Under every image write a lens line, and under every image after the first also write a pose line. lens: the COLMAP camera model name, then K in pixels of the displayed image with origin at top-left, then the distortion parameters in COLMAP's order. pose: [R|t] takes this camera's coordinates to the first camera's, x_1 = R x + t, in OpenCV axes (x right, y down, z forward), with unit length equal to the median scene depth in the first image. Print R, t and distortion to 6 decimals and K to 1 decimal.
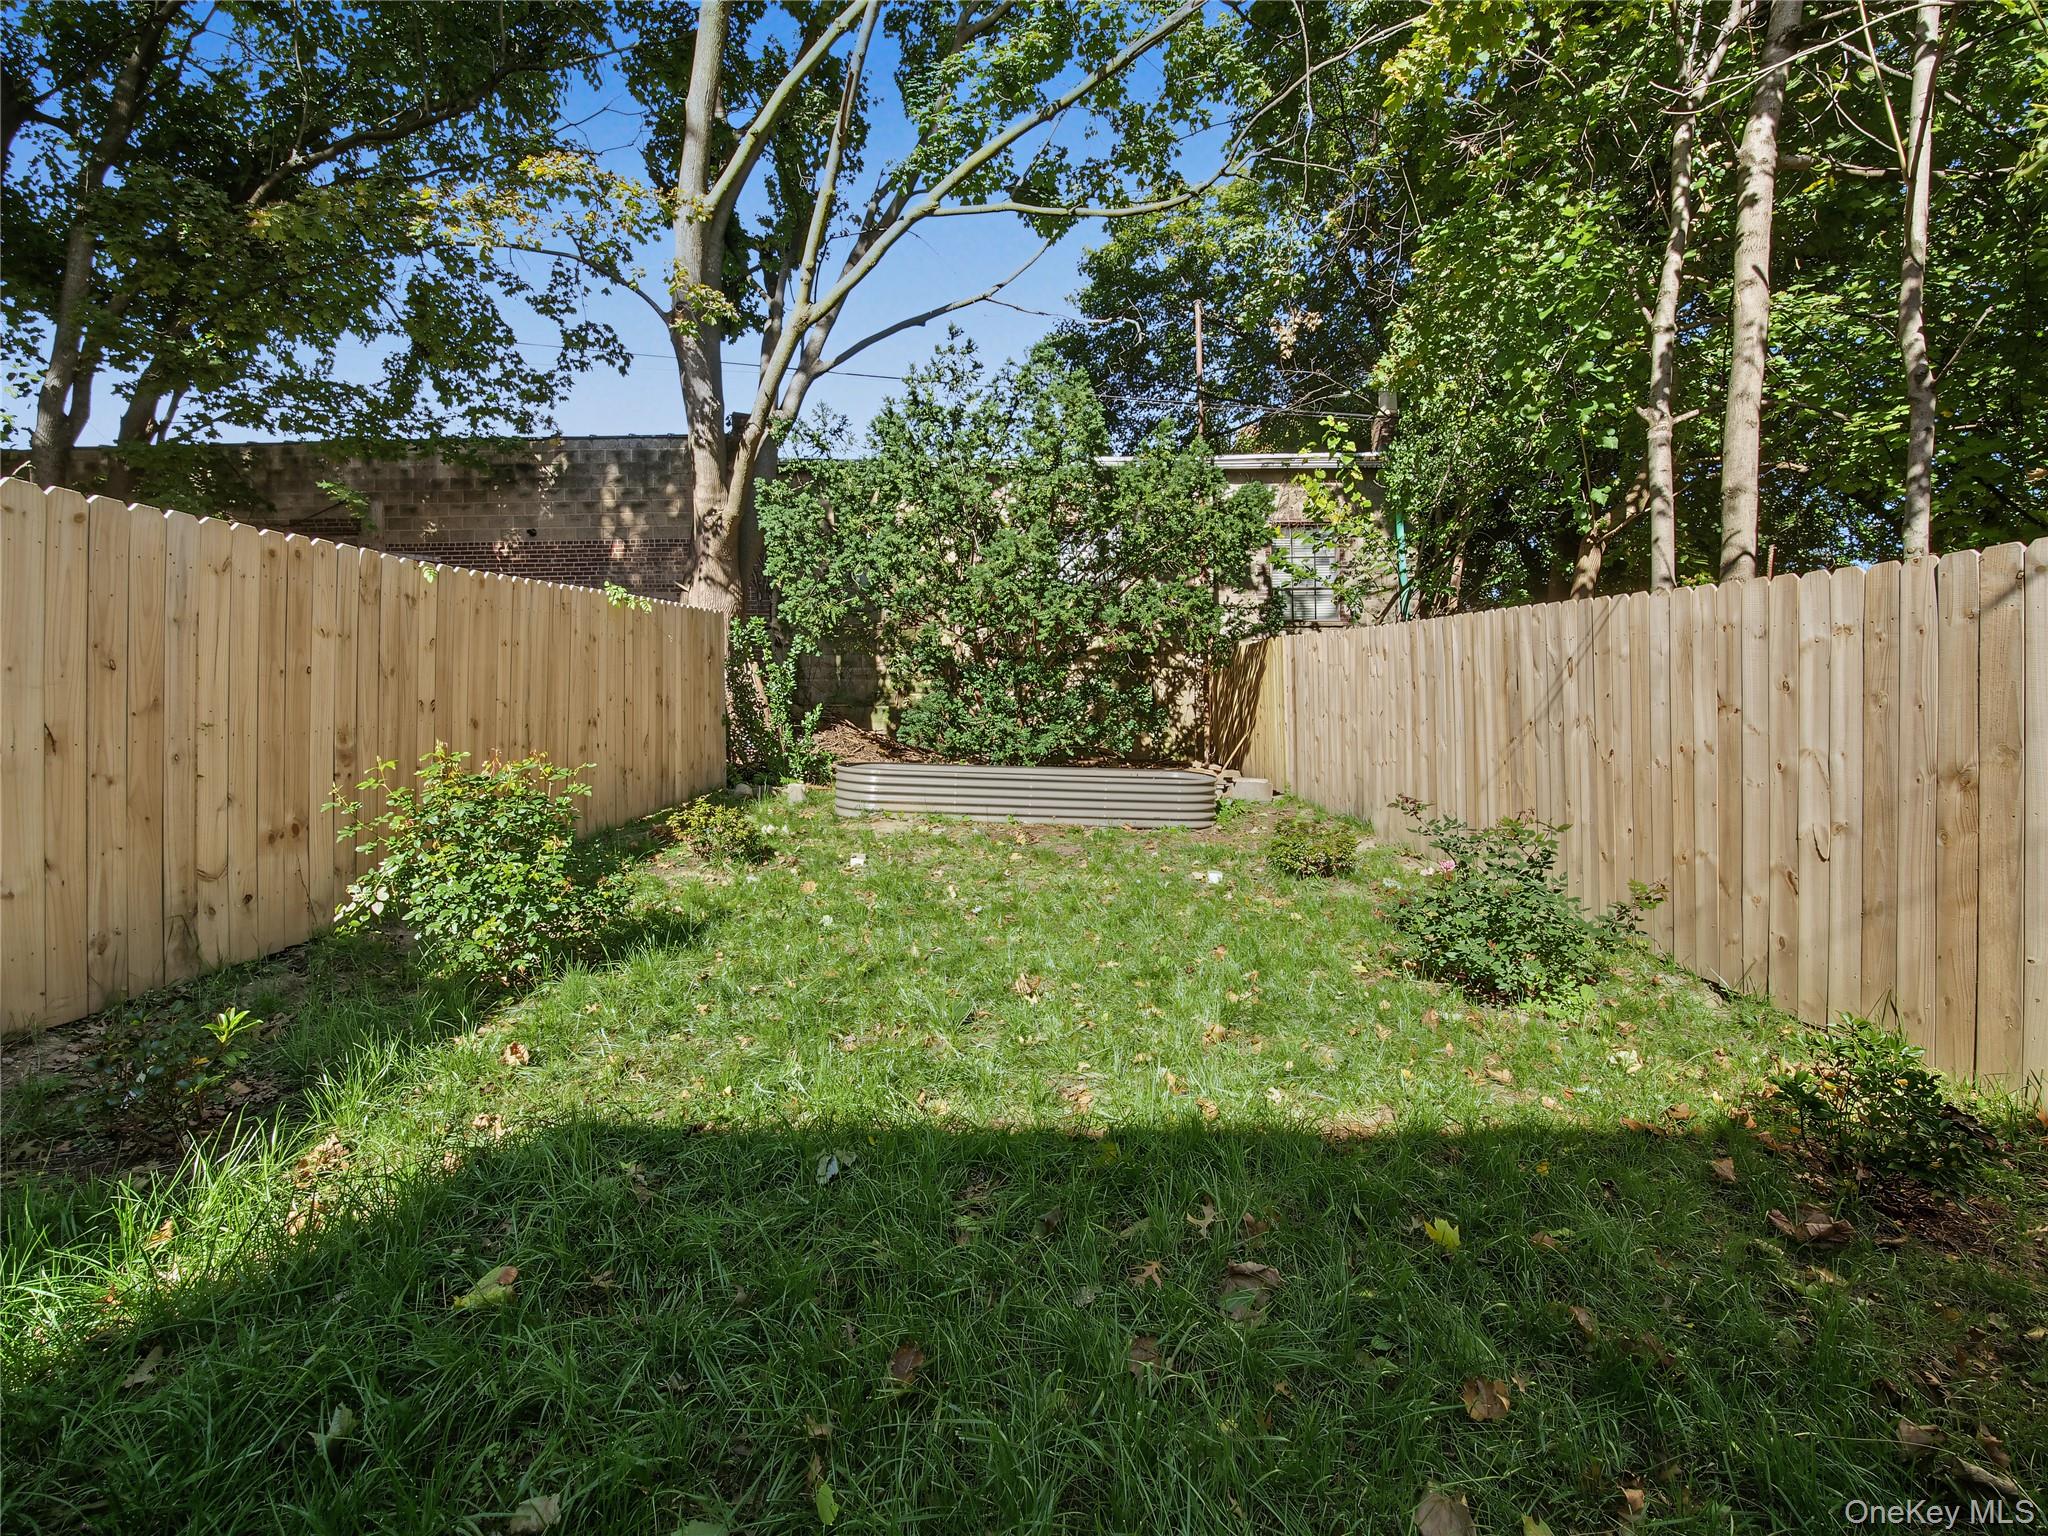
lens RADIAL K [[903.8, 0, 1023.6], [0, 903.8, 746.3], [0, 0, 1]] dist [-0.017191, 0.000571]
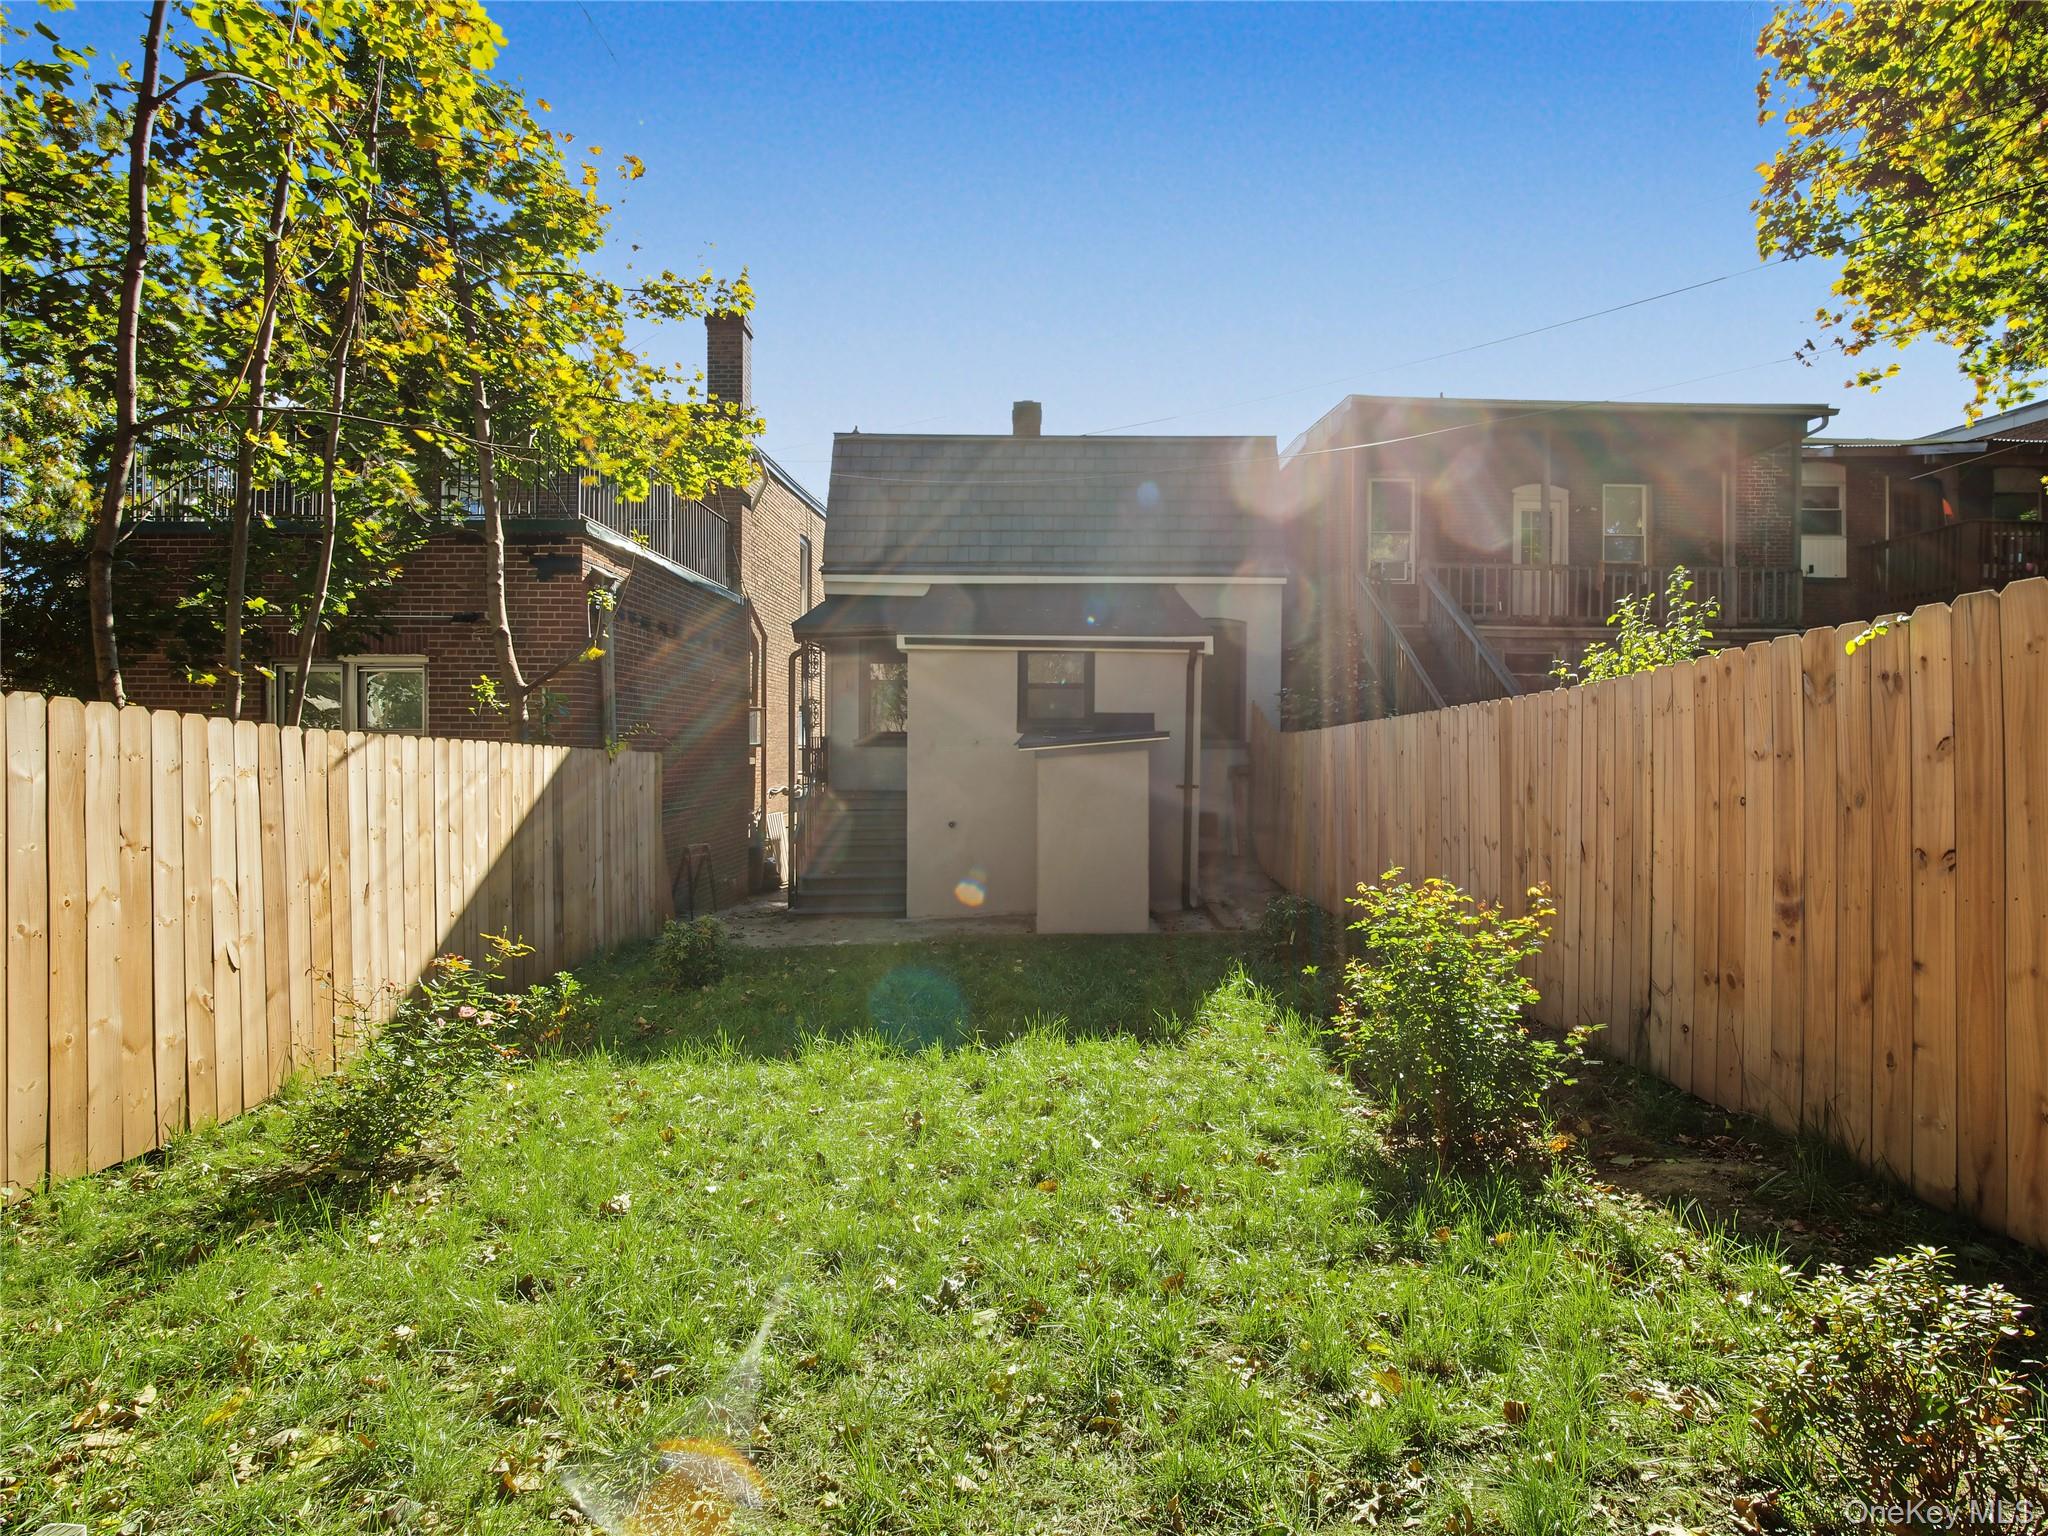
lens RADIAL K [[903.8, 0, 1023.6], [0, 903.8, 746.3], [0, 0, 1]] dist [-0.017191, 0.000571]
pose [[-0.999993, 0.002198, 0.003008, -0.122981], [0.002209, 0.999990, 0.003762, -0.157929], [-0.003000, 0.003768, -0.999988, 2.061958]]
